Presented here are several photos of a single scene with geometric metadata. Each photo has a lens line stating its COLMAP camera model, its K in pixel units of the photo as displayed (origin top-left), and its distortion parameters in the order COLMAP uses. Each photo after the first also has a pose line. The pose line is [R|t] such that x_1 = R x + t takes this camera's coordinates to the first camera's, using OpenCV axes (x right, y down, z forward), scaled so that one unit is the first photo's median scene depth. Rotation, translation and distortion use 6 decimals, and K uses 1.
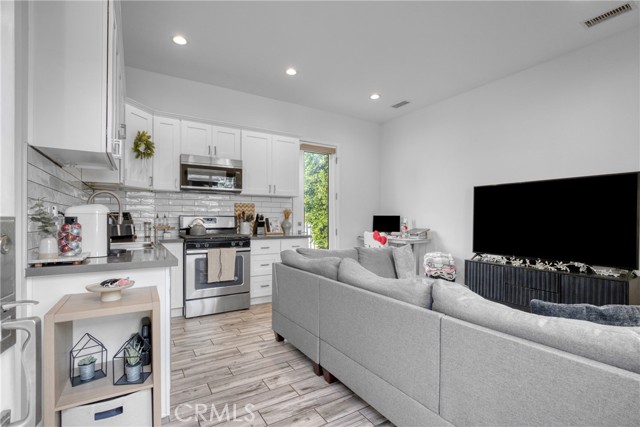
lens RADIAL K [[296.2, 0, 320.0], [0, 296.2, 213.5], [0, 0, 1]] dist [0.001744, 0.000149]
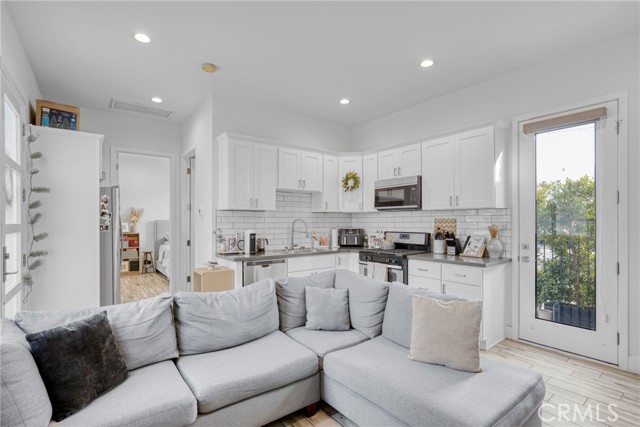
lens RADIAL K [[308.9, 0, 319.9], [0, 308.9, 221.1], [0, 0, 1]] dist [-0.003298, -0.000284]
pose [[0.092205, -0.001422, -0.995739, 0.766957], [0.014100, 0.999901, -0.000123, -0.038614], [0.995640, -0.014028, 0.092216, 0.642879]]
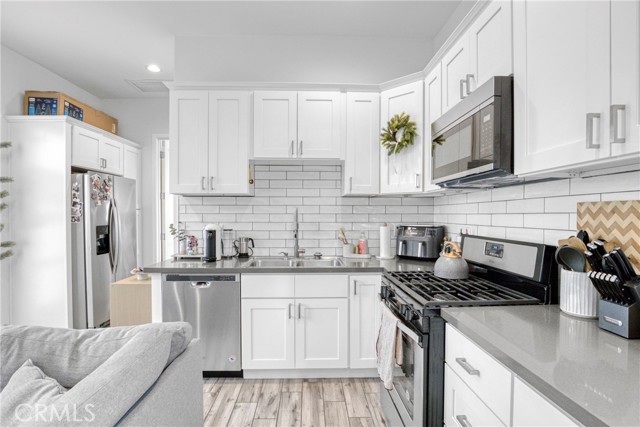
lens RADIAL K [[312.3, 0, 320.0], [0, 312.3, 213.5], [0, 0, 1]] dist [-0.022446, 0.000017]
pose [[-0.510106, 0.000473, -0.860112, 0.140181], [0.011360, 0.999916, -0.006188, -0.029481], [0.860037, -0.012927, -0.510068, 1.096500]]
